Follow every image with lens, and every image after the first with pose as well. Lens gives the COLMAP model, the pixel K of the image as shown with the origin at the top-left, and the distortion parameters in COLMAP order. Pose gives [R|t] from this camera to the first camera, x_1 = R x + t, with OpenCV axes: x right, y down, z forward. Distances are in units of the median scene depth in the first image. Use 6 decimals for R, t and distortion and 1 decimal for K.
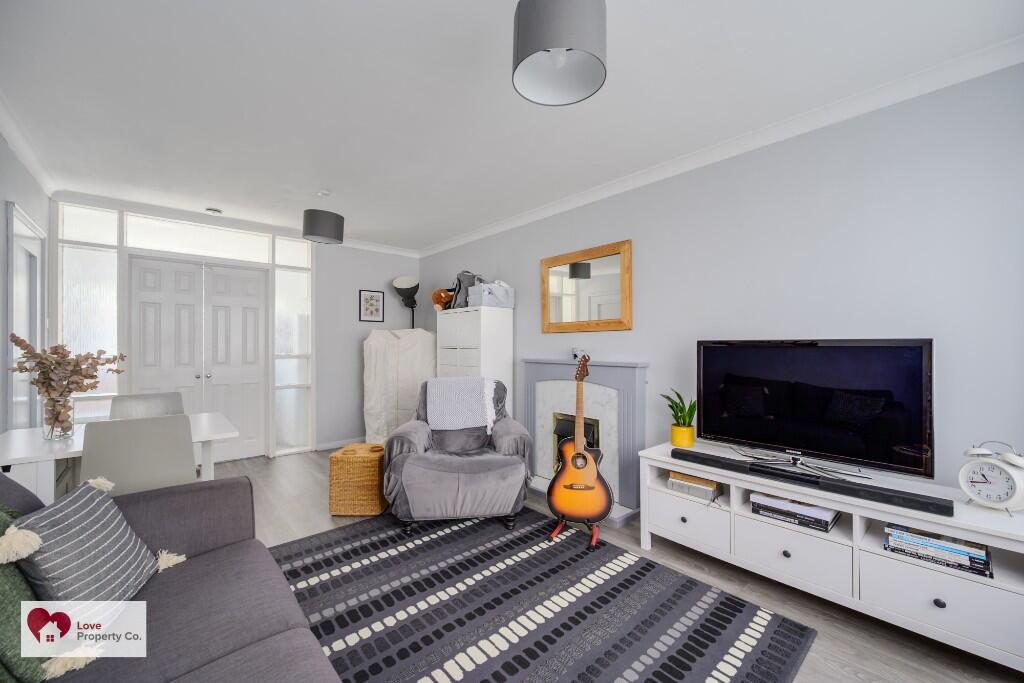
lens RADIAL K [[399.3, 0, 511.0], [0, 399.3, 344.7], [0, 0, 1]] dist [0.000295, 0.000044]
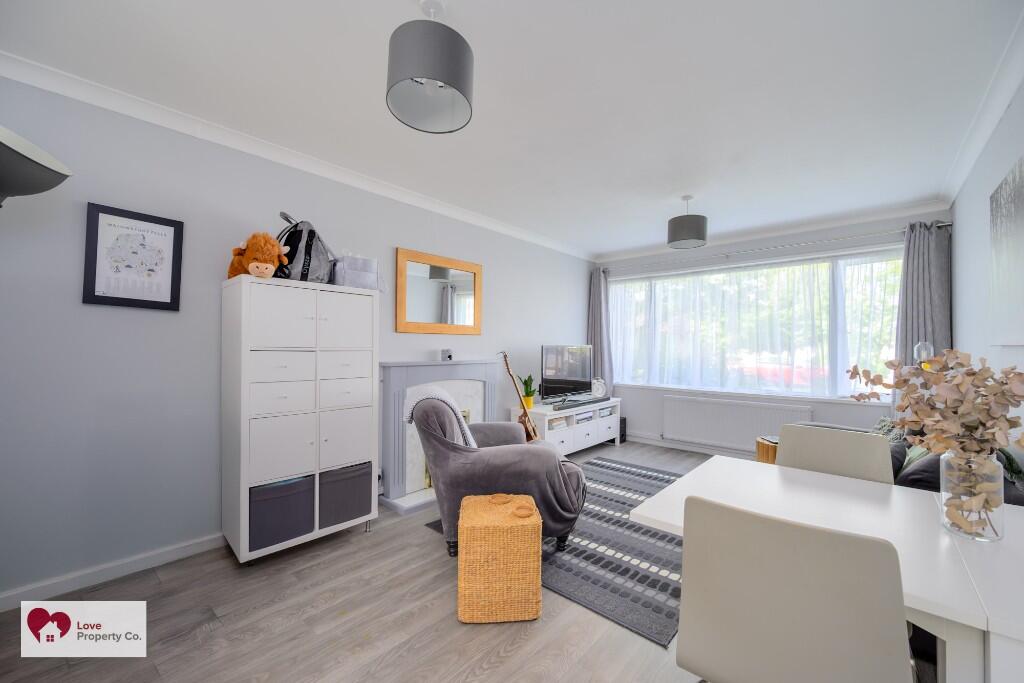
lens RADIAL K [[399.3, 0, 510.6], [0, 399.3, 345.0], [0, 0, 1]] dist [0.000295, 0.000044]
pose [[-0.108624, 0.006446, 0.994062, -1.358714], [-0.010674, 0.999914, -0.007650, 0.004365], [-0.994026, -0.011442, -0.108545, 1.415659]]
